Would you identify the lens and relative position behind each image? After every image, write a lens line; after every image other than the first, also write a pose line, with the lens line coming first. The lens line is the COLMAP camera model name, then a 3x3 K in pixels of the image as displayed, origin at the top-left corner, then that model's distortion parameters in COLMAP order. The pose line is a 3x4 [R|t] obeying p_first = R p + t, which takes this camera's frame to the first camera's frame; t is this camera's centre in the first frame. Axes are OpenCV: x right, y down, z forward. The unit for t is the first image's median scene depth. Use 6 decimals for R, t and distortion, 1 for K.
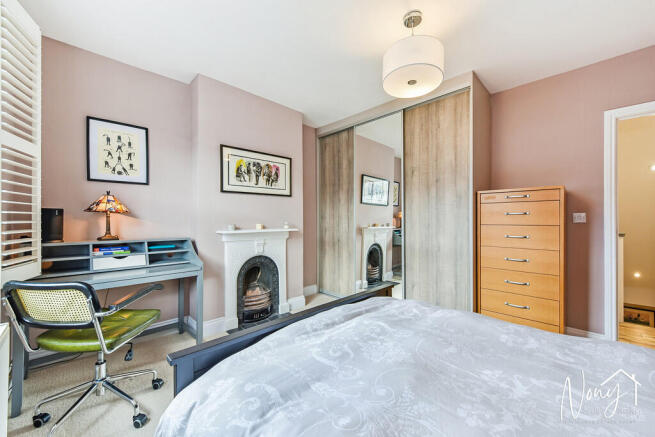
lens RADIAL K [[254.3, 0, 326.9], [0, 254.3, 220.9], [0, 0, 1]] dist [0.001648, 0.000157]
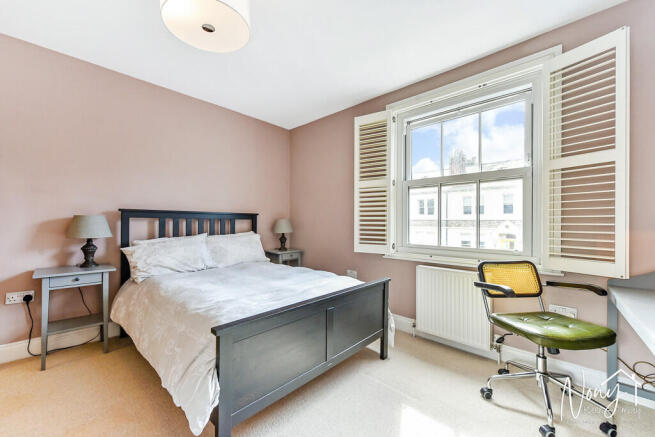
lens RADIAL K [[254.3, 0, 326.9], [0, 254.3, 220.9], [0, 0, 1]] dist [0.001648, 0.000157]
pose [[-0.997880, -0.009622, -0.064373, 0.049316], [-0.009472, 0.999952, -0.002628, 0.000271], [0.064395, -0.002012, -0.997922, 1.211910]]
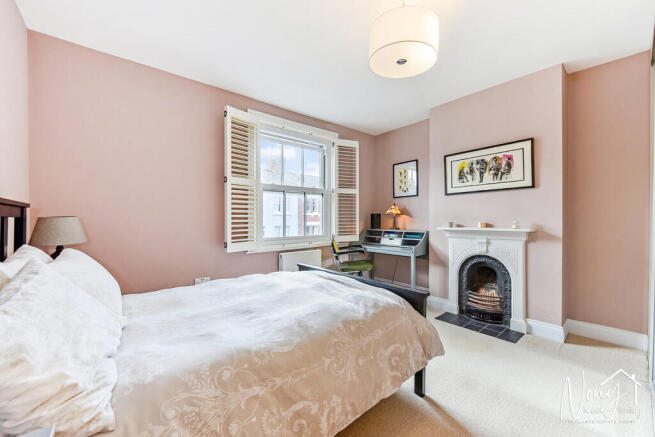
lens RADIAL K [[254.3, 0, 326.9], [0, 254.3, 220.9], [0, 0, 1]] dist [0.001648, 0.000157]
pose [[-0.074468, 0.007043, -0.997199, 0.870749], [0.002486, 0.999973, 0.006877, -0.001536], [0.997220, -0.001967, -0.074484, 0.559962]]
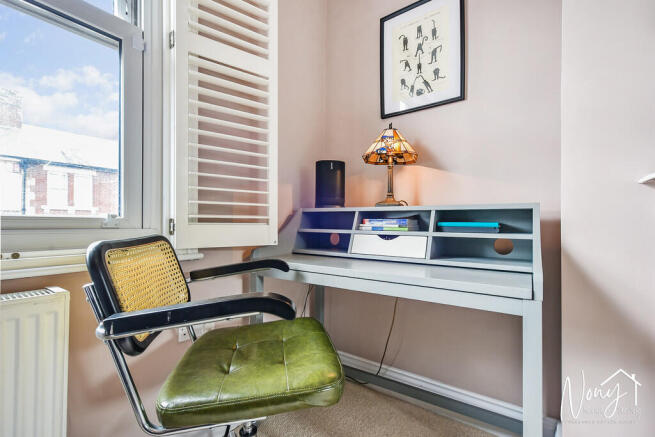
lens RADIAL K [[298.9, 0, 328.0], [0, 298.9, 221.4], [0, 0, 1]] dist [0.002034, 0.000118]
pose [[0.176677, -0.001301, -0.984268, -0.183560], [-0.008337, 0.999961, -0.002818, 0.094904], [0.984234, 0.008704, 0.176659, 0.636845]]
